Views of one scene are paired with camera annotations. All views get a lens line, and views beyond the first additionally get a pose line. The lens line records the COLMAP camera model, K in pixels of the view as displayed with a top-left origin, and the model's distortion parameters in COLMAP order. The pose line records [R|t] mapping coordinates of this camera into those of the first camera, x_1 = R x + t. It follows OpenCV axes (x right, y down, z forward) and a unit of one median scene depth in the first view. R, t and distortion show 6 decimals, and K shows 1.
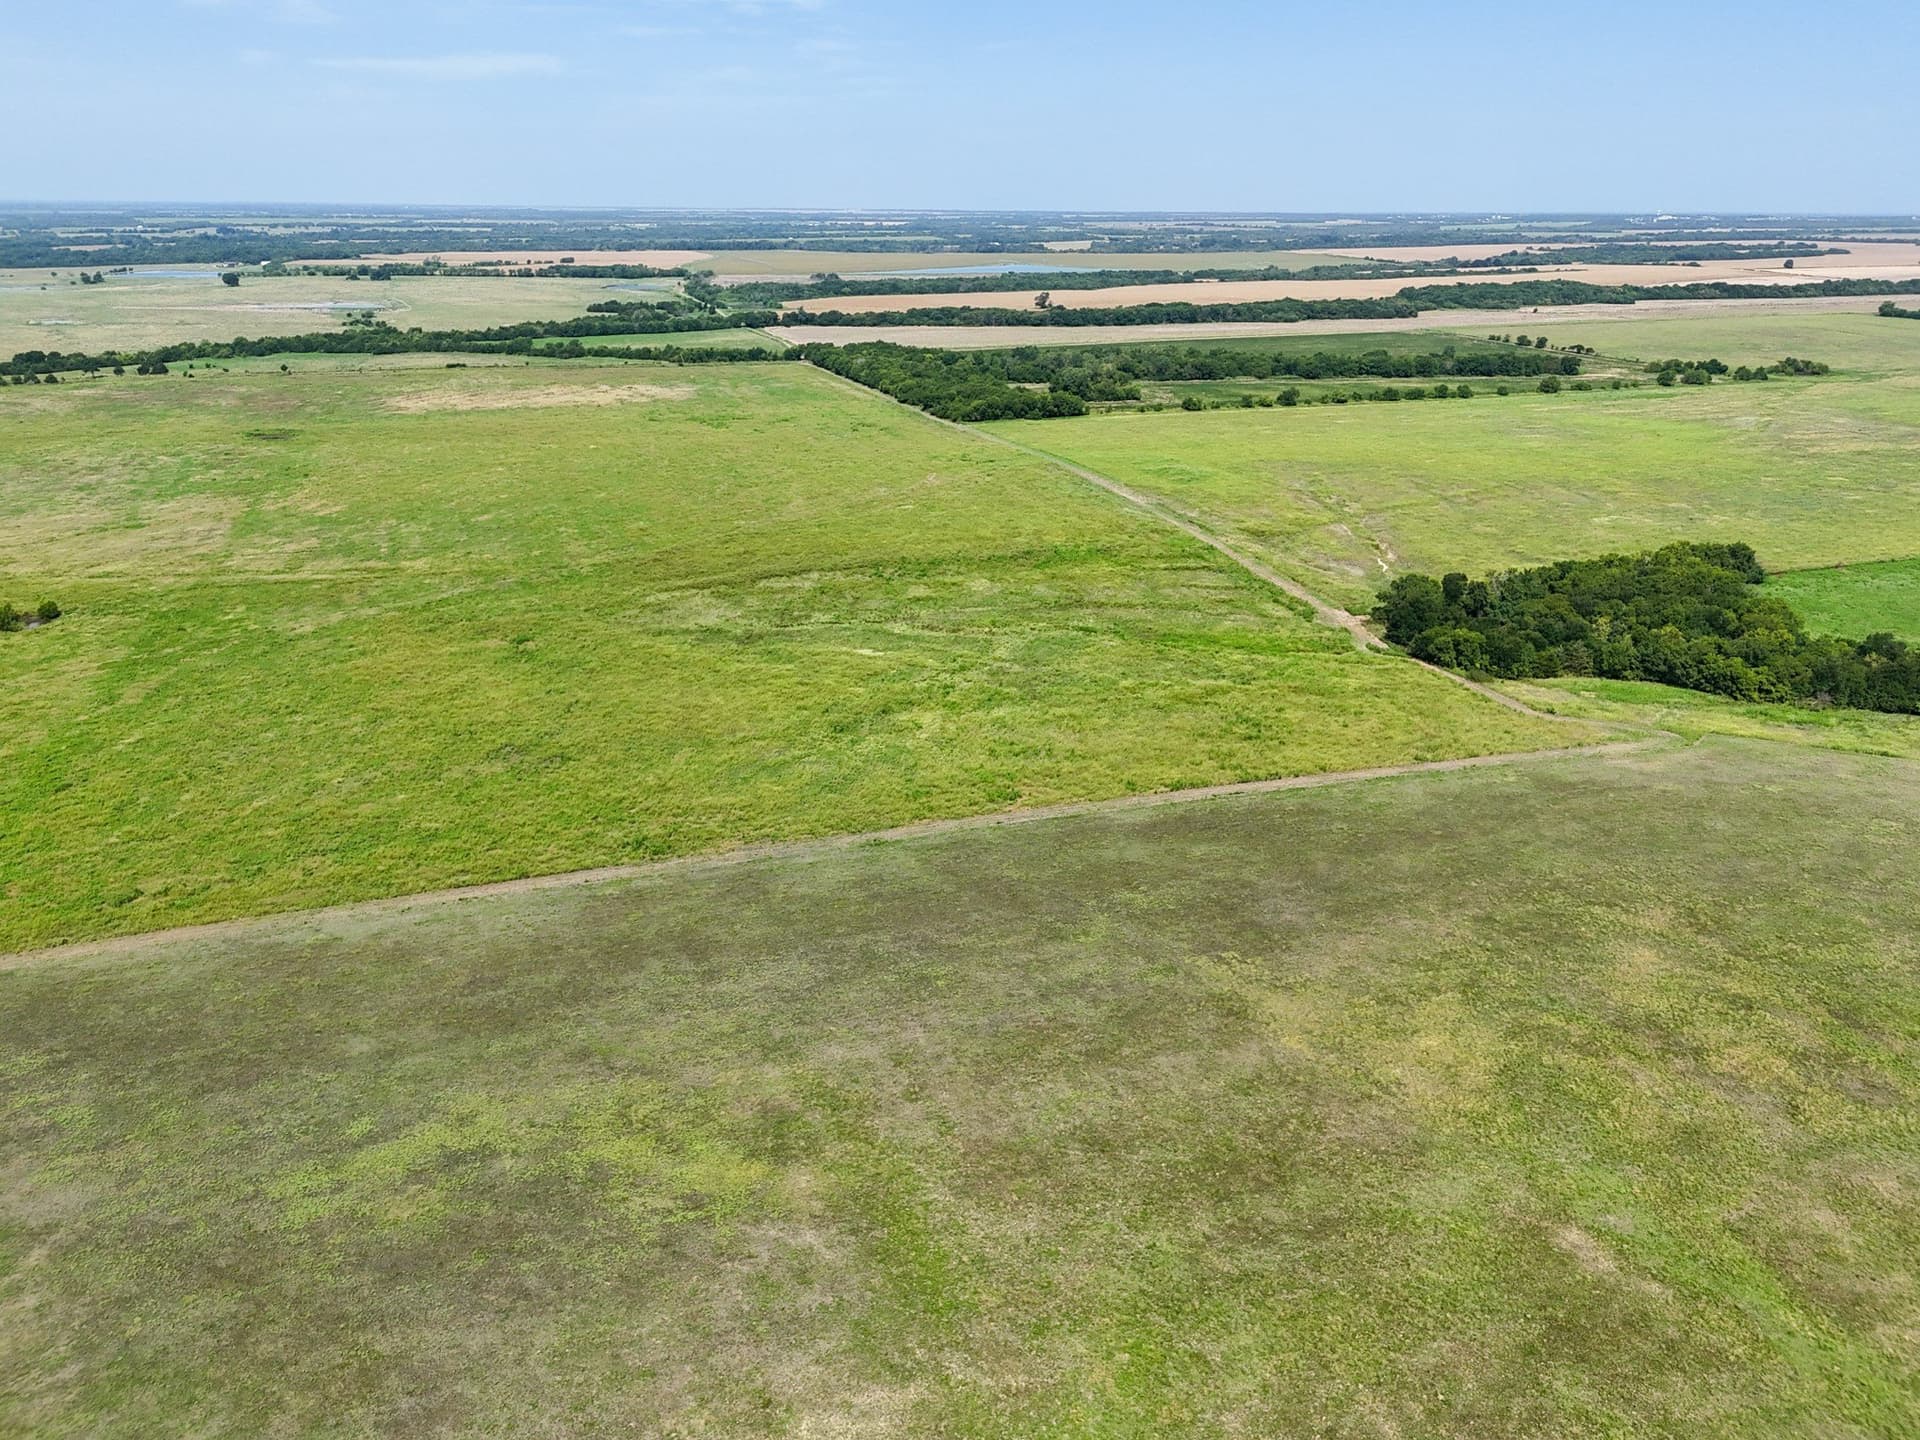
lens RADIAL K [[1415.4, 0, 962.7], [0, 1415.4, 713.6], [0, 0, 1]] dist [0.062373, -0.063401]
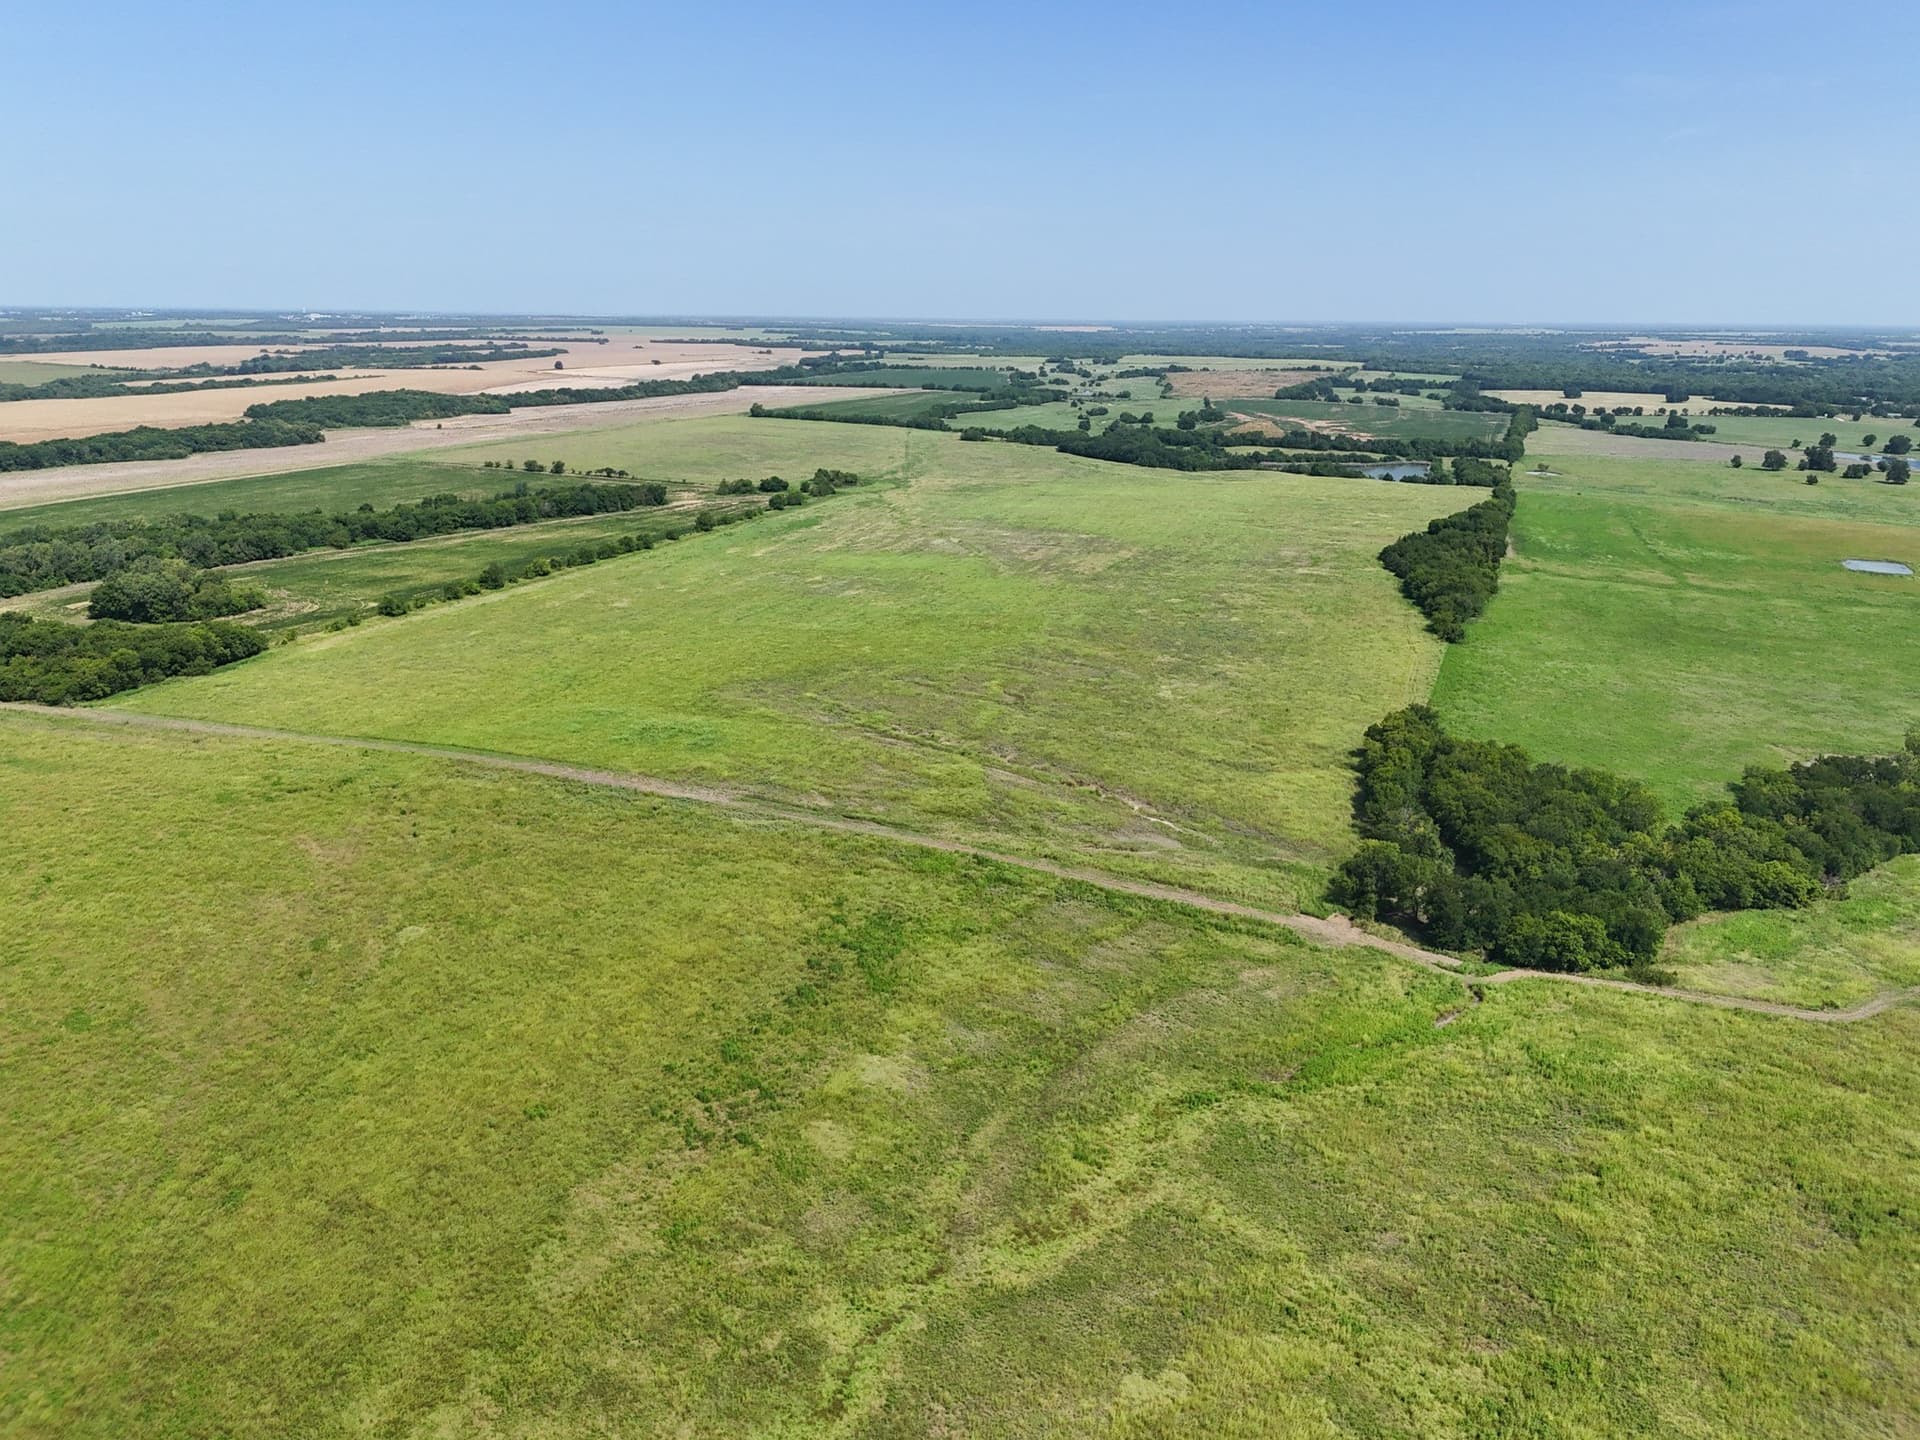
lens RADIAL K [[1415.4, 0, 962.7], [0, 1415.4, 713.6], [0, 0, 1]] dist [0.062373, -0.063401]
pose [[0.642519, -0.208057, 0.737484, -0.094348], [0.251994, 0.966273, 0.053057, -0.069053], [-0.723650, 0.151751, 0.673278, 0.174228]]
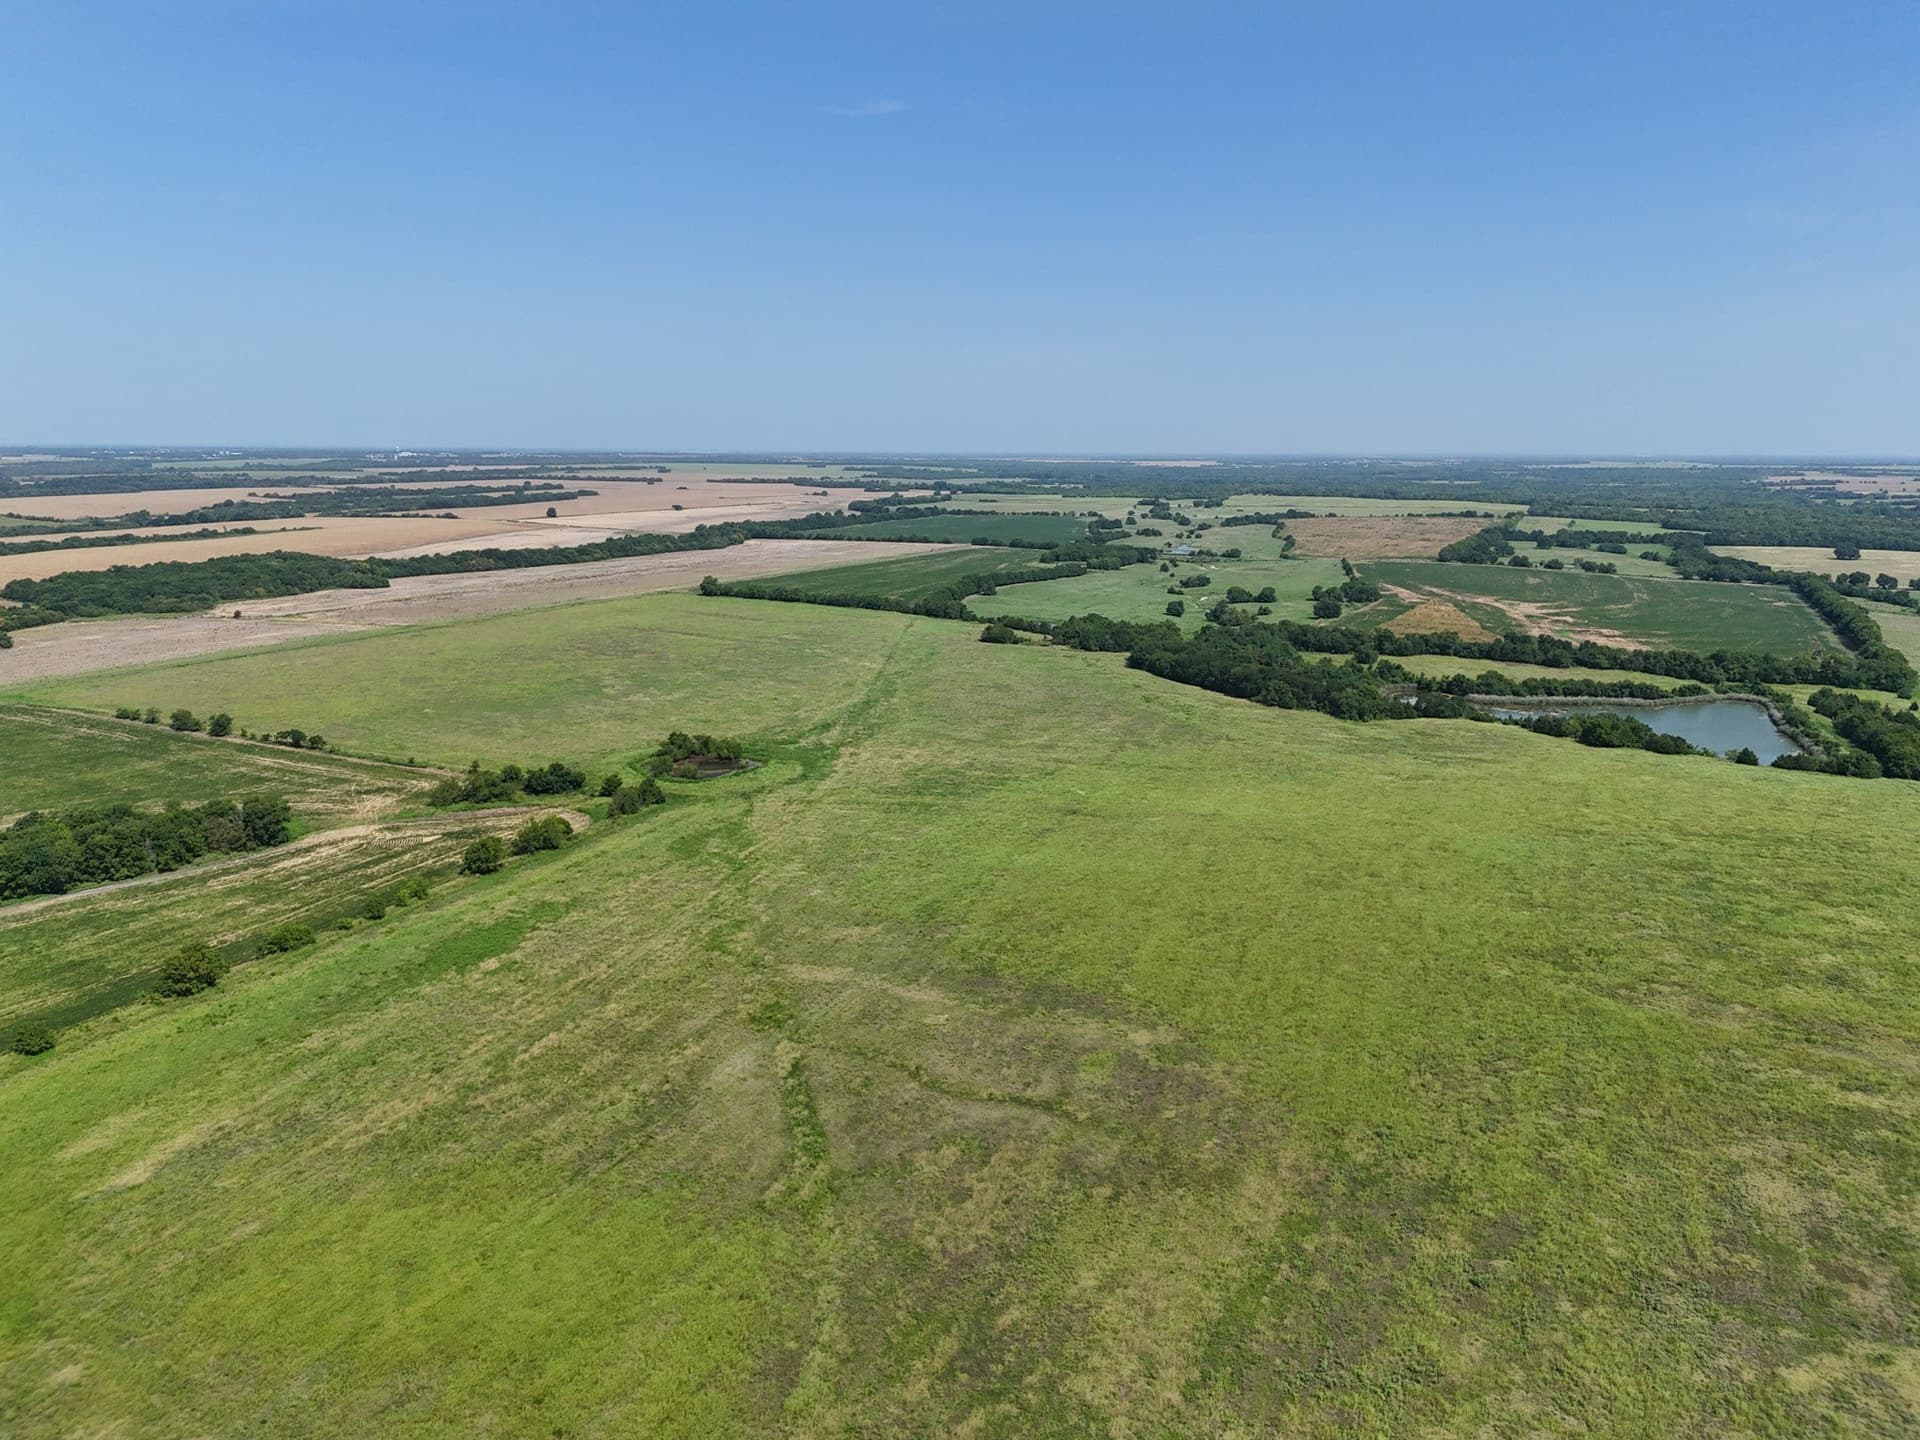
lens RADIAL K [[1415.4, 0, 962.7], [0, 1415.4, 713.6], [0, 0, 1]] dist [0.062373, -0.063401]
pose [[0.697040, -0.135084, 0.704193, 0.171934], [0.239509, 0.969549, -0.051089, -0.129809], [-0.675849, 0.204272, 0.708168, 0.343807]]
